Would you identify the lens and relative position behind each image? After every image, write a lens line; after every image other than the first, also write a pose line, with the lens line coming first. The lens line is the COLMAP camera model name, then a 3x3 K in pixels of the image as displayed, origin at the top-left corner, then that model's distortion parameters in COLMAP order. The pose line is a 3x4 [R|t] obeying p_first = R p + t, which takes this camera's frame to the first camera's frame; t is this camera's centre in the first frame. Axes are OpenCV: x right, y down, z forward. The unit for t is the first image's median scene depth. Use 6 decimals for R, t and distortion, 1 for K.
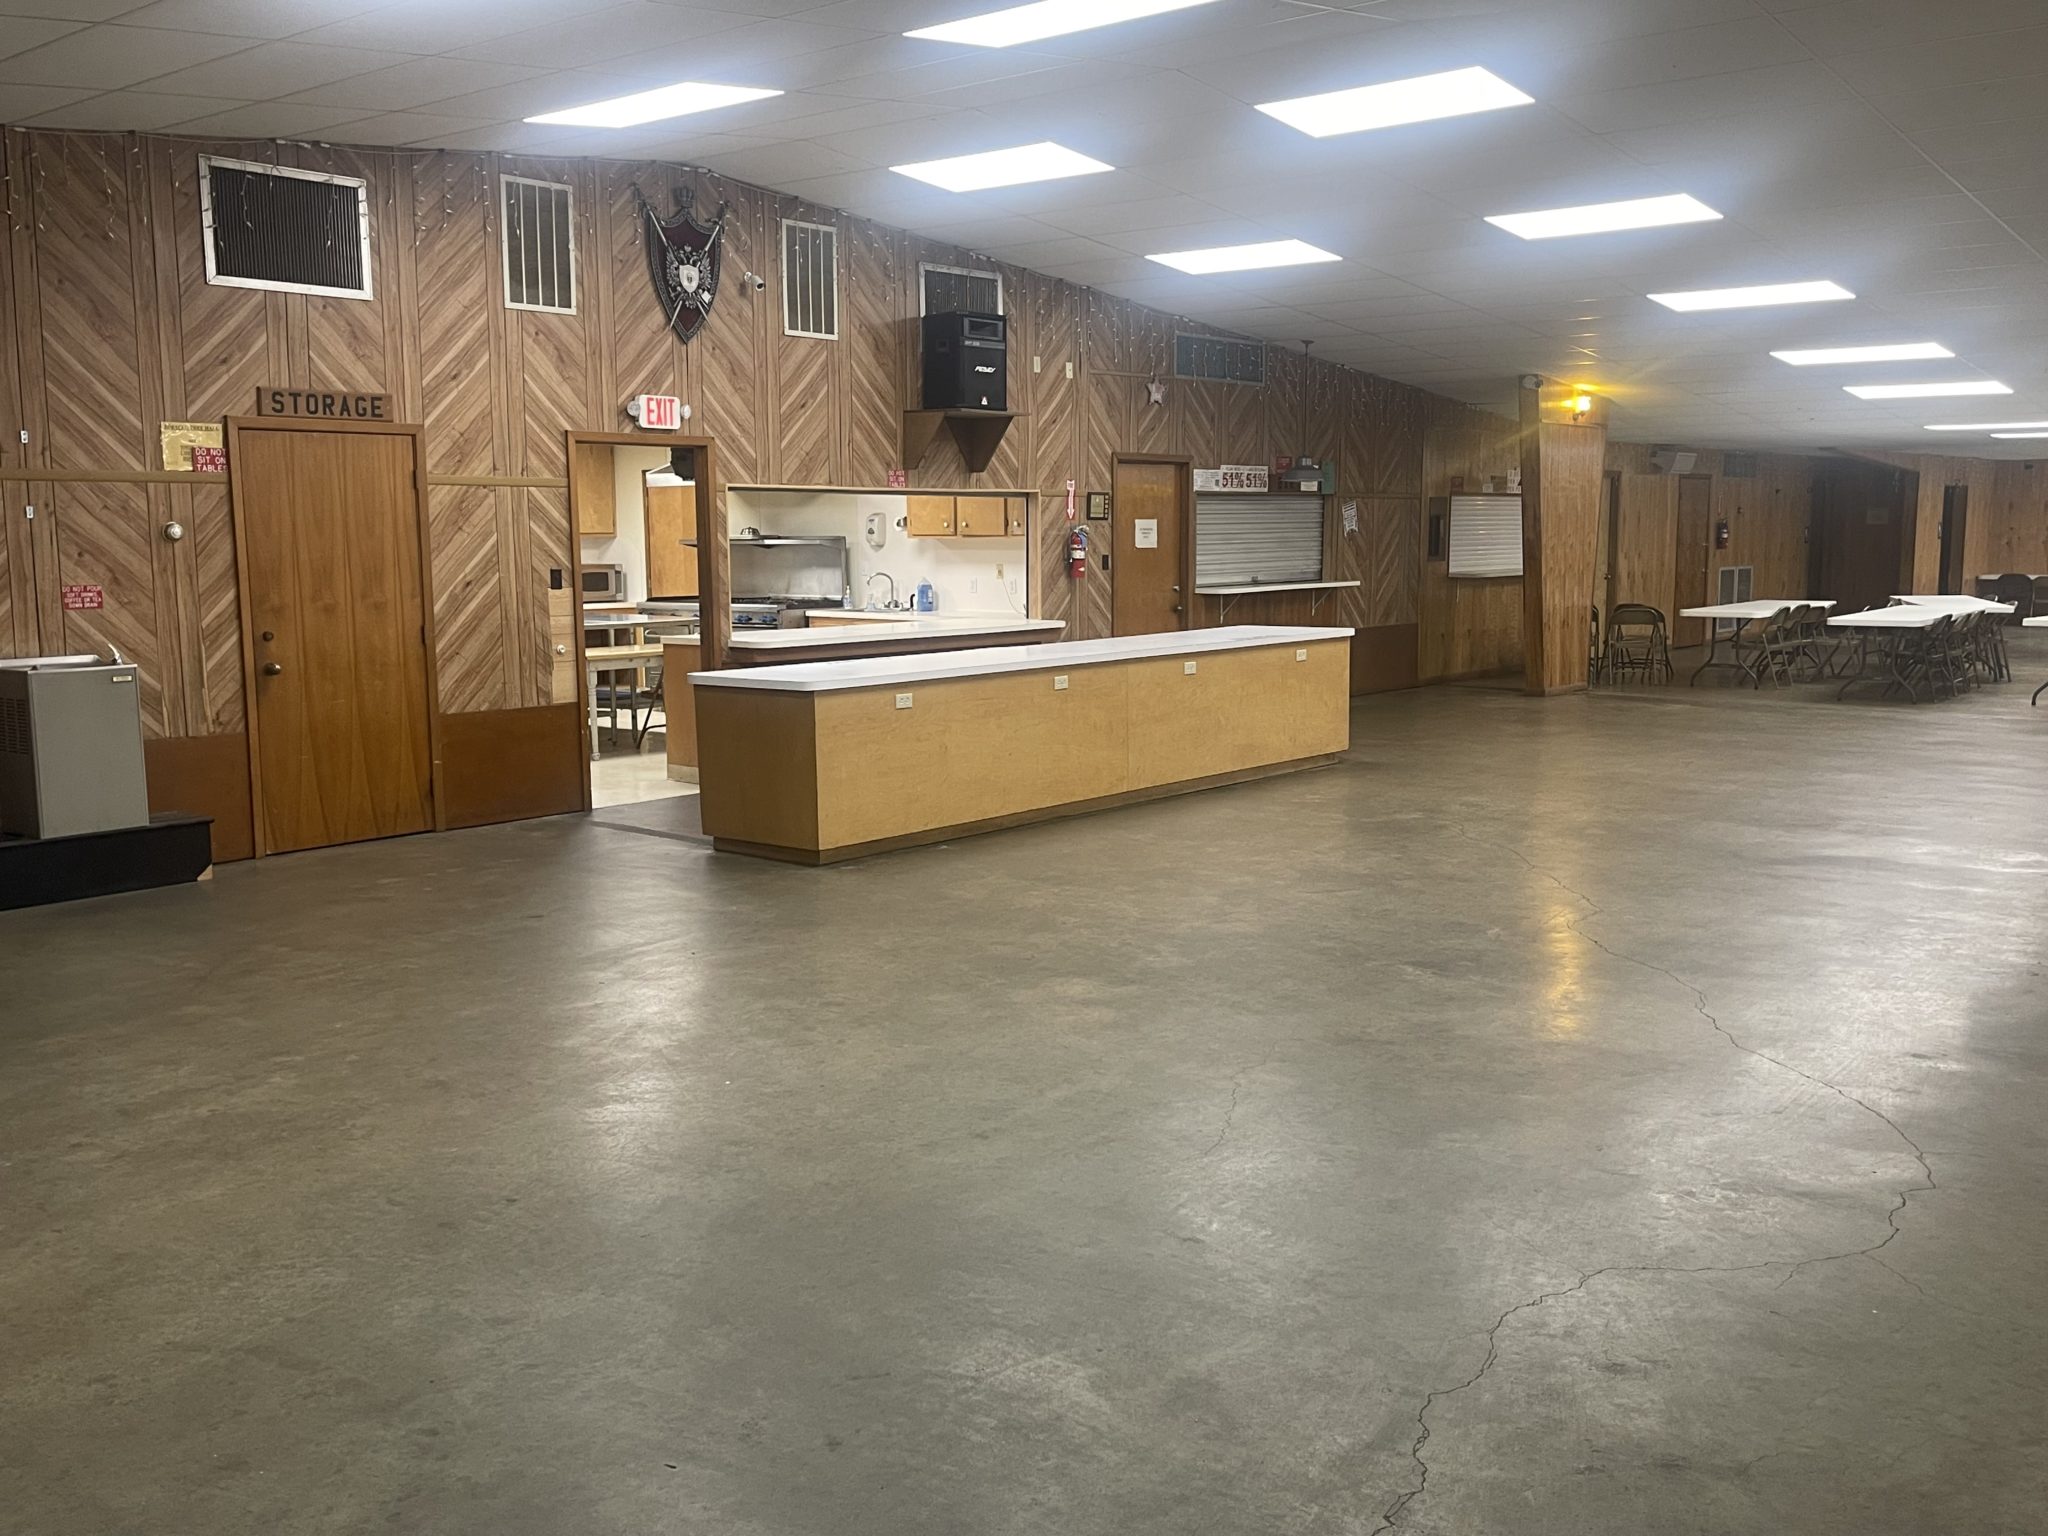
lens RADIAL K [[1820.7, 0, 1023.3], [0, 1820.7, 767.3], [0, 0, 1]] dist [0.013613, 0.001554]
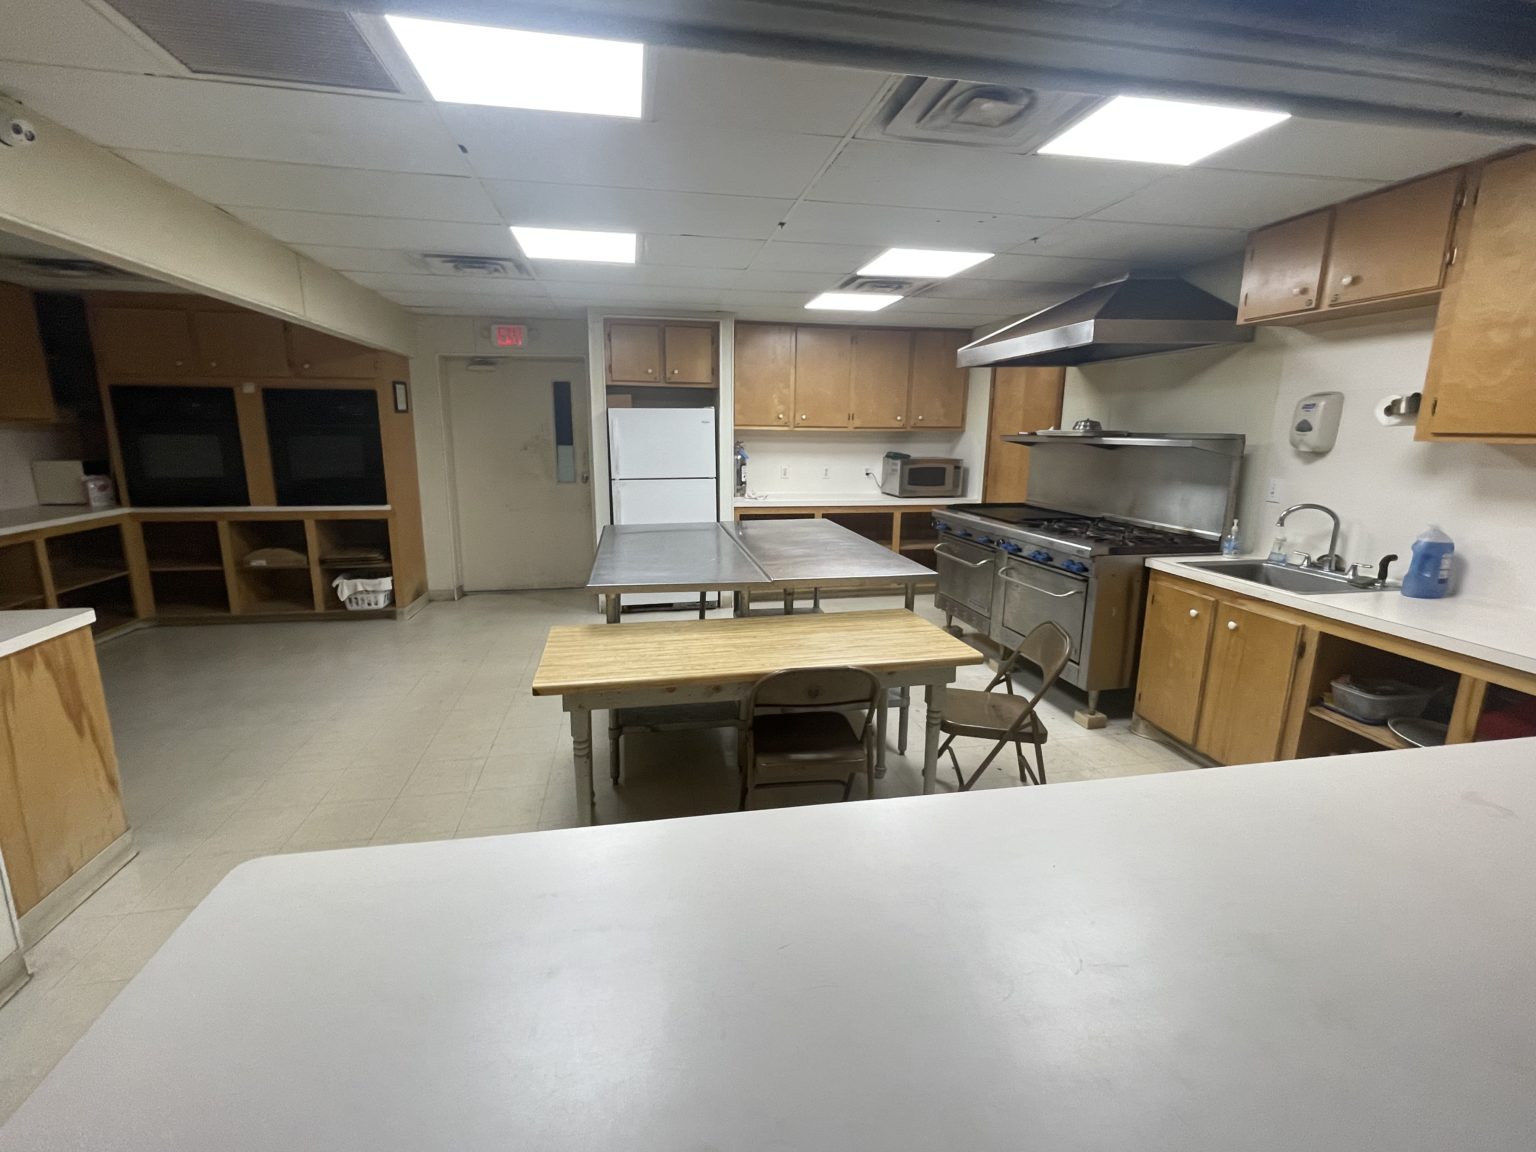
lens RADIAL K [[680.3, 0, 763.3], [0, 680.3, 574.3], [0, 0, 1]] dist [0.003479, 0.000315]
pose [[0.775188, 0.145475, -0.614752, -0.076622], [-0.095112, 0.988908, 0.114082, -0.092719], [0.624530, -0.029965, 0.780426, 0.731259]]
